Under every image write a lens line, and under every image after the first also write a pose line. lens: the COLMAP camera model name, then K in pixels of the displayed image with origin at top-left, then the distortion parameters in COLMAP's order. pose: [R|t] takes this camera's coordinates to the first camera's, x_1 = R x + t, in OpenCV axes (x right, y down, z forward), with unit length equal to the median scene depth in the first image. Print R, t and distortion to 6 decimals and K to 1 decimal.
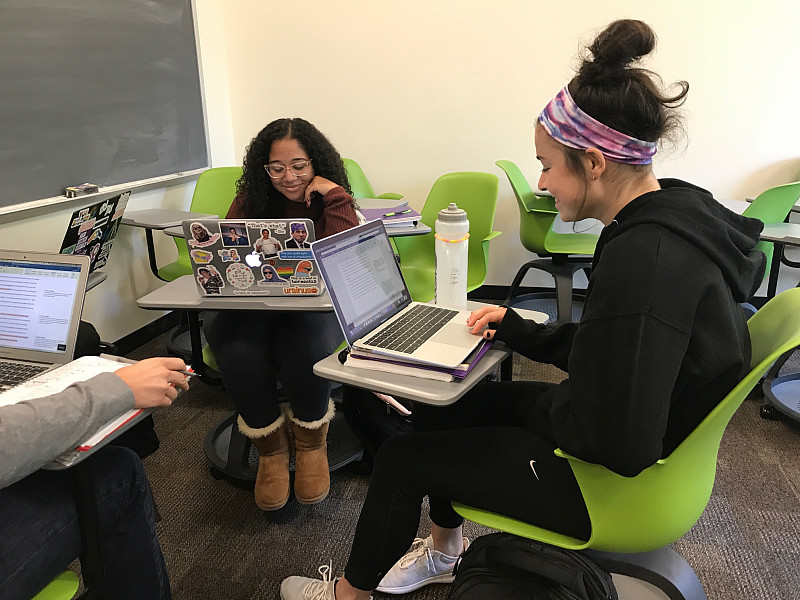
lens RADIAL K [[648.3, 0, 386.1], [0, 648.3, 301.1], [0, 0, 1]] dist [0.104841, -0.263354]
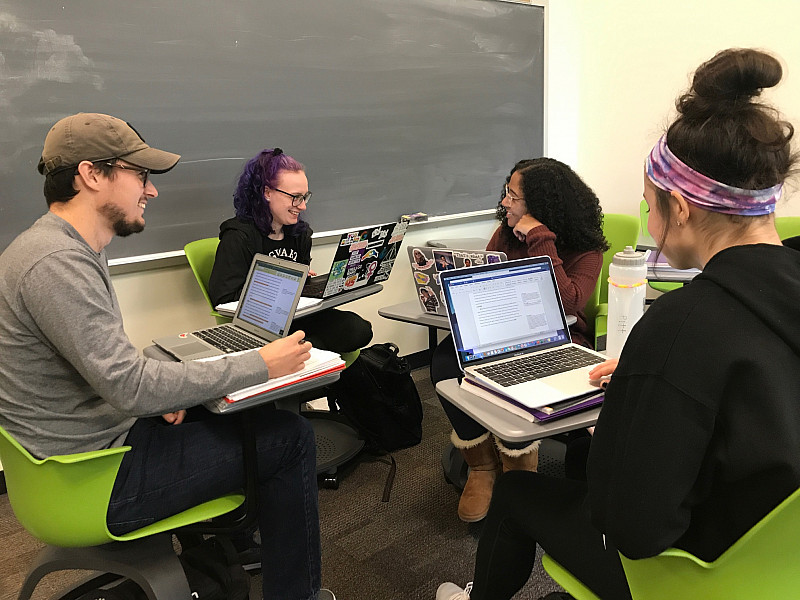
lens RADIAL K [[648.3, 0, 386.1], [0, 648.3, 301.1], [0, 0, 1]] dist [0.104841, -0.263354]
pose [[0.798725, 0.118908, -0.589830, 0.361889], [-0.147859, 0.989008, -0.000843, -0.018290], [0.583246, 0.087885, 0.807527, 0.037667]]
